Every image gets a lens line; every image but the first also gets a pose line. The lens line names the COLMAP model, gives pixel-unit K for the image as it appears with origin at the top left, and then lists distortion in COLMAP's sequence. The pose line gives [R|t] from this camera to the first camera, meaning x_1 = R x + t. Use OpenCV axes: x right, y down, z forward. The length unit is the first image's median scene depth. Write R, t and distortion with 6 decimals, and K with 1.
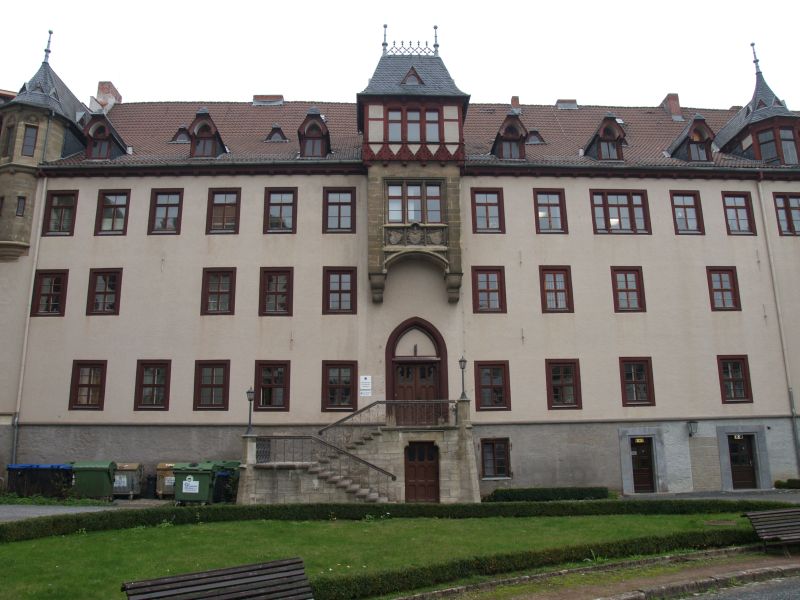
lens RADIAL K [[657.8, 0, 401.0], [0, 657.8, 298.3], [0, 0, 1]] dist [-0.129365, 0.082606]
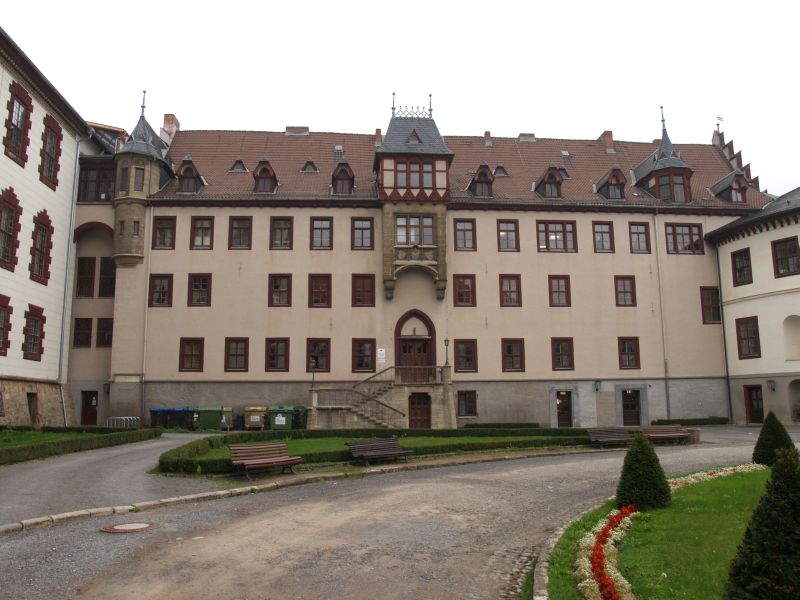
lens RADIAL K [[657.8, 0, 402.4], [0, 657.8, 299.2], [0, 0, 1]] dist [-0.129365, 0.082606]
pose [[0.998980, 0.010395, 0.043941, -0.069655], [-0.013822, 0.996825, 0.078417, -0.107364], [-0.042987, -0.078944, 0.995952, -0.460886]]
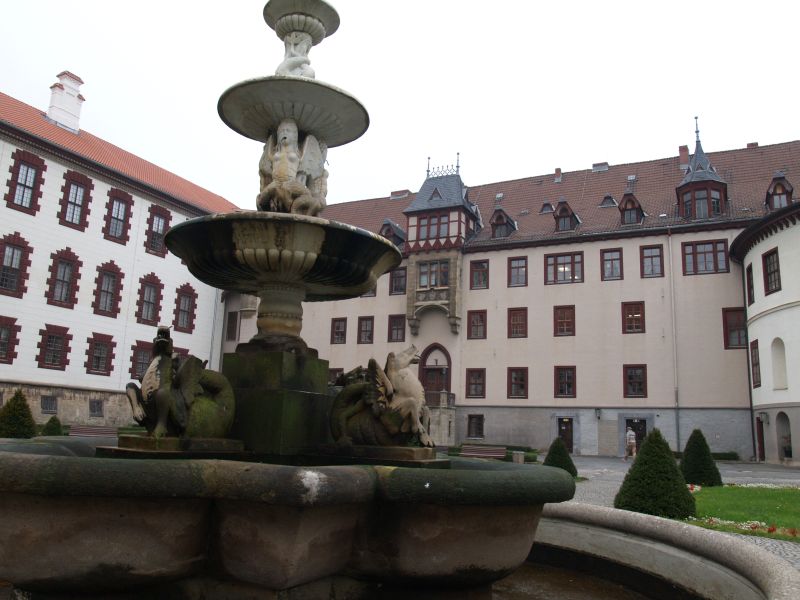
lens RADIAL K [[657.8, 0, 399.4], [0, 657.8, 297.9], [0, 0, 1]] dist [-0.129365, 0.082606]
pose [[0.867579, -0.051715, -0.494603, 0.780939], [0.068878, 0.997488, 0.016522, -0.120845], [0.492507, -0.048401, 0.868962, -0.520573]]
